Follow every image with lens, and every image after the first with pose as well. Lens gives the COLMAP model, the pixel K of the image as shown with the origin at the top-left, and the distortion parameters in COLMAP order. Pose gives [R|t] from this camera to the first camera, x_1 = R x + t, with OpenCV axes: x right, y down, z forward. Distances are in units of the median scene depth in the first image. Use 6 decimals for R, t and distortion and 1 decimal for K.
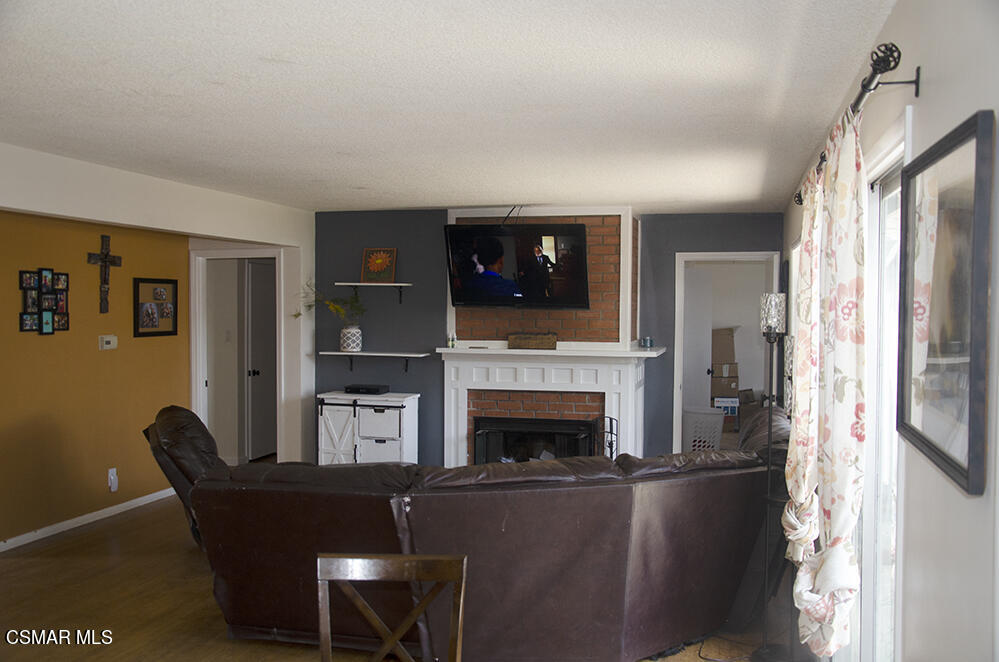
lens RADIAL K [[962.3, 0, 499.5], [0, 962.3, 331.0], [0, 0, 1]] dist [-0.064237, 0.192293]
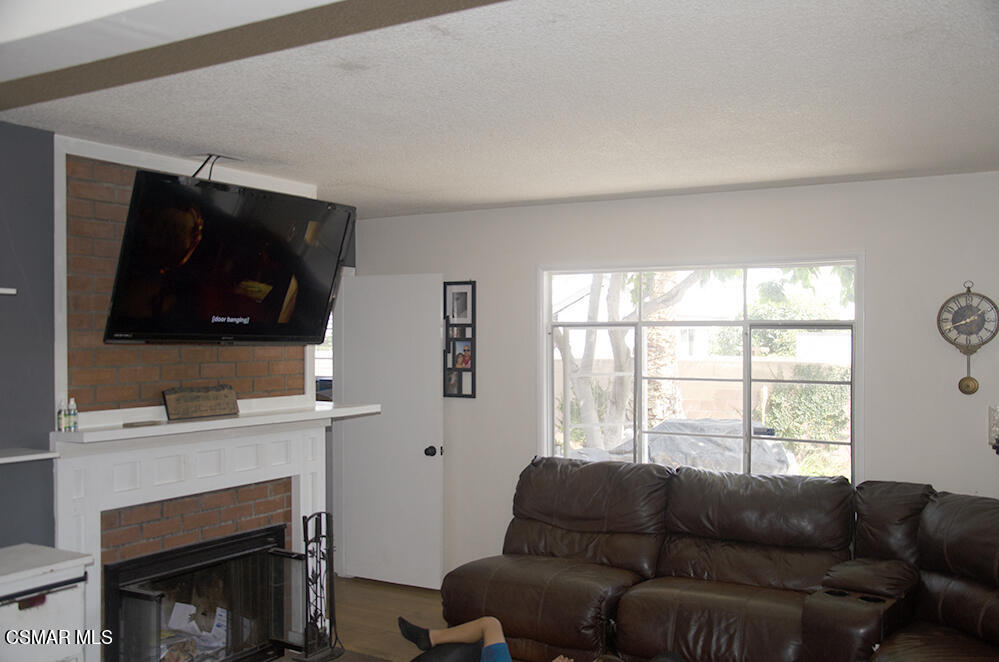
lens RADIAL K [[962.3, 0, 499.5], [0, 962.3, 331.0], [0, 0, 1]] dist [-0.064237, 0.192293]
pose [[0.299903, -0.002057, 0.953967, -0.440125], [0.026617, 0.999626, -0.006212, -0.022845], [-0.953598, 0.027255, 0.299846, 0.670050]]
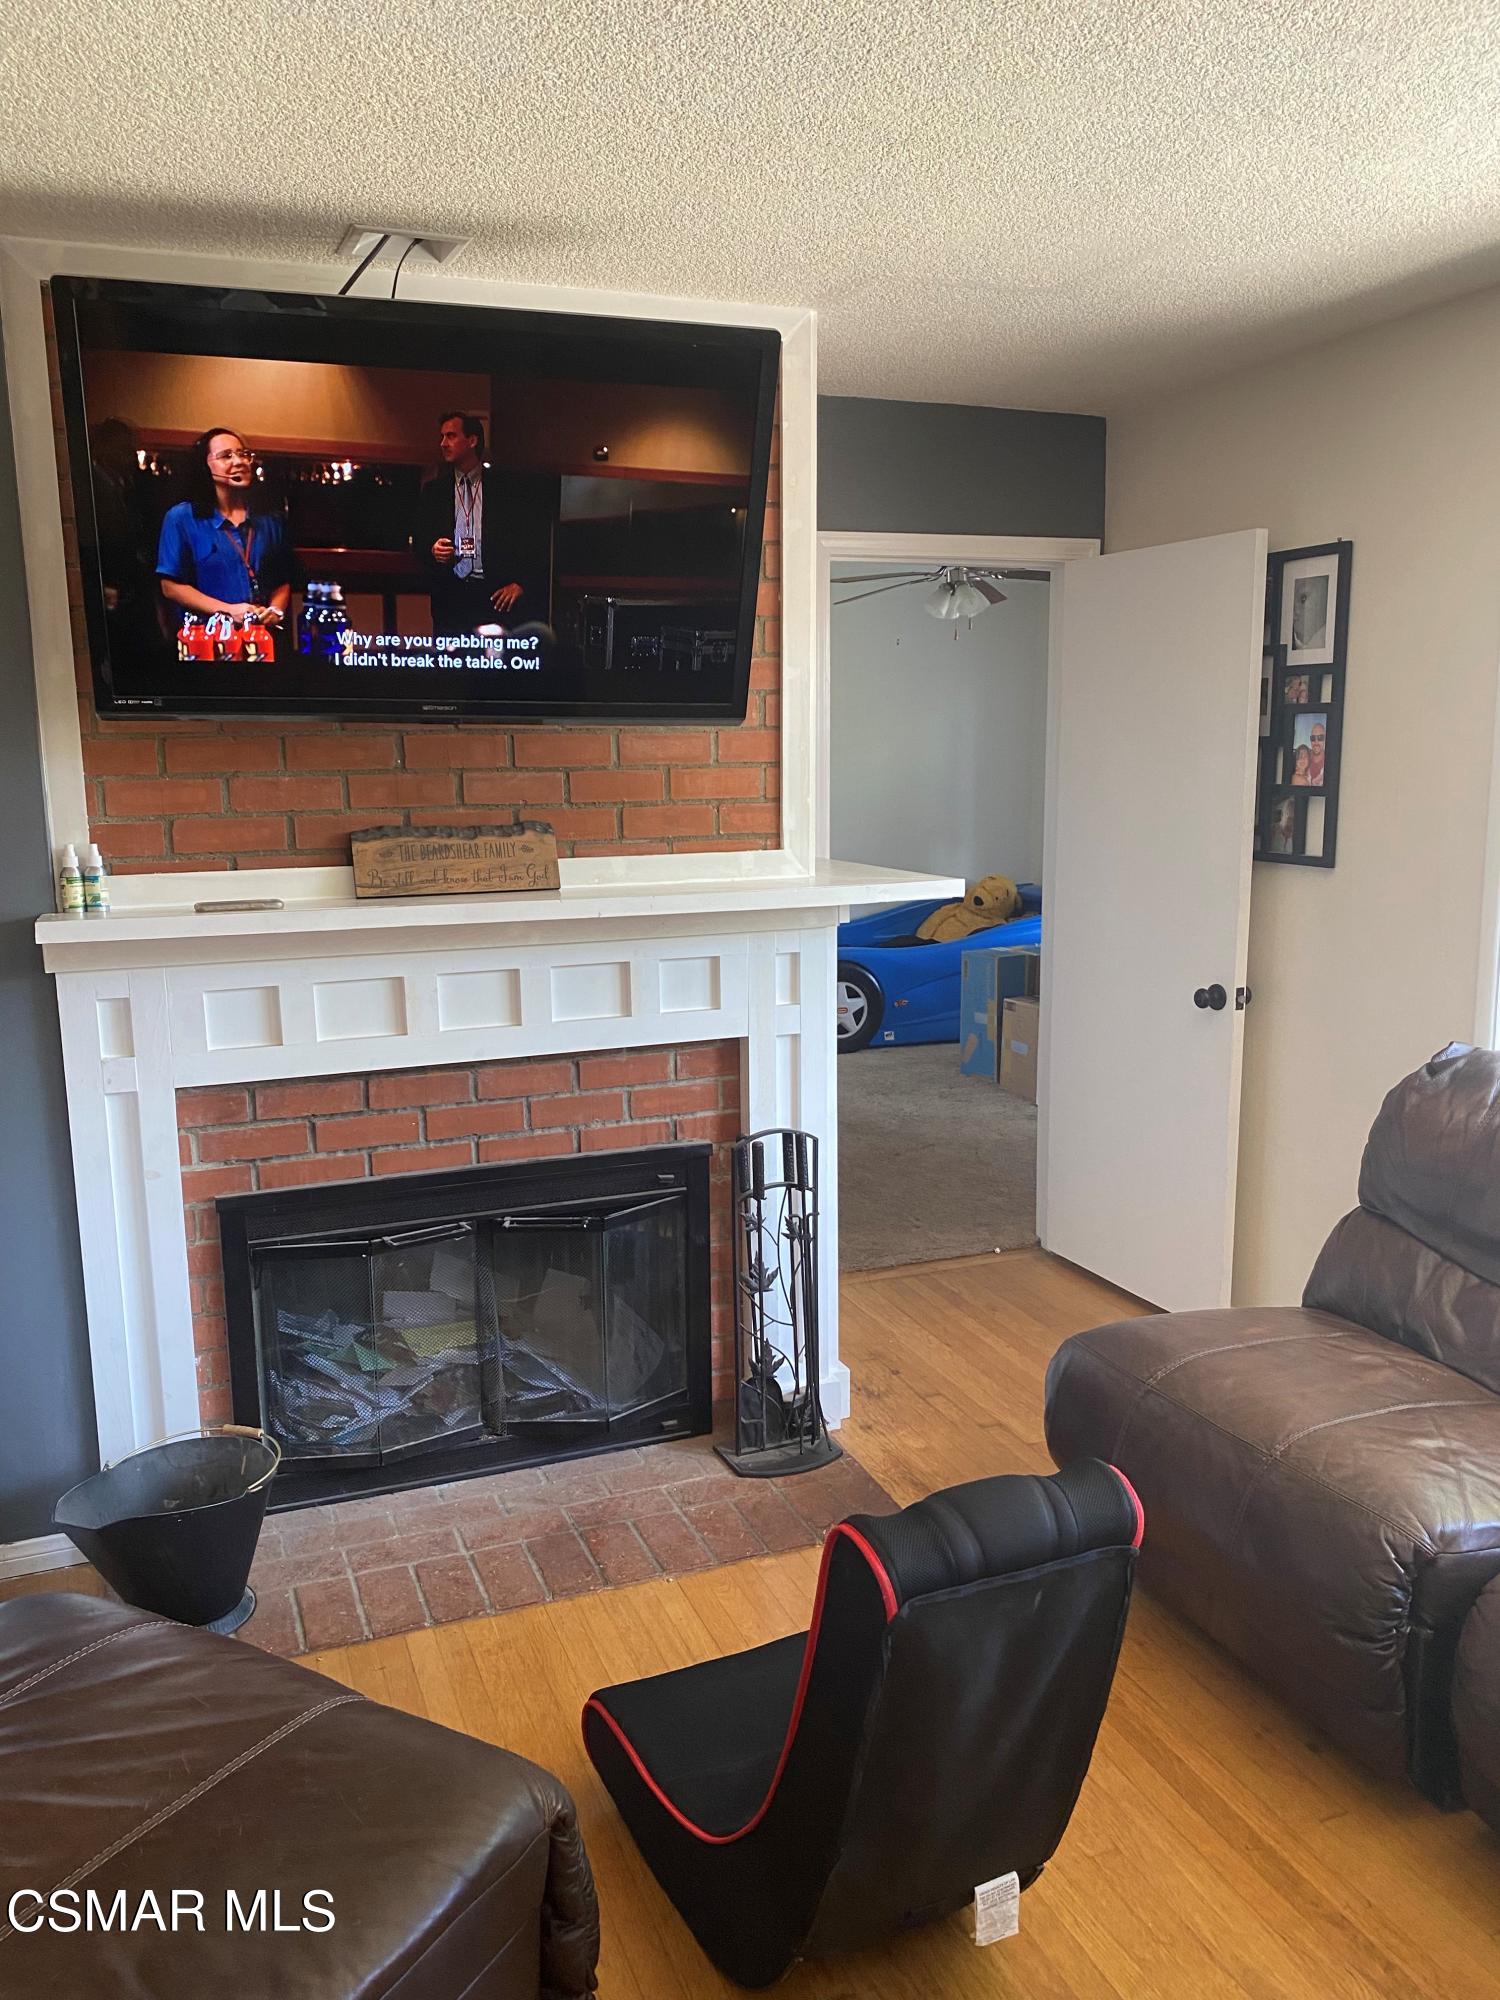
lens RADIAL K [[1547.4, 0, 732.1], [0, 1547.4, 995.6], [0, 0, 1]] dist [0.111432, -0.267272]
pose [[0.829431, -0.109203, 0.547831, -0.127074], [0.034129, 0.988780, 0.145429, -0.010930], [-0.557565, -0.101926, 0.823852, 0.634030]]
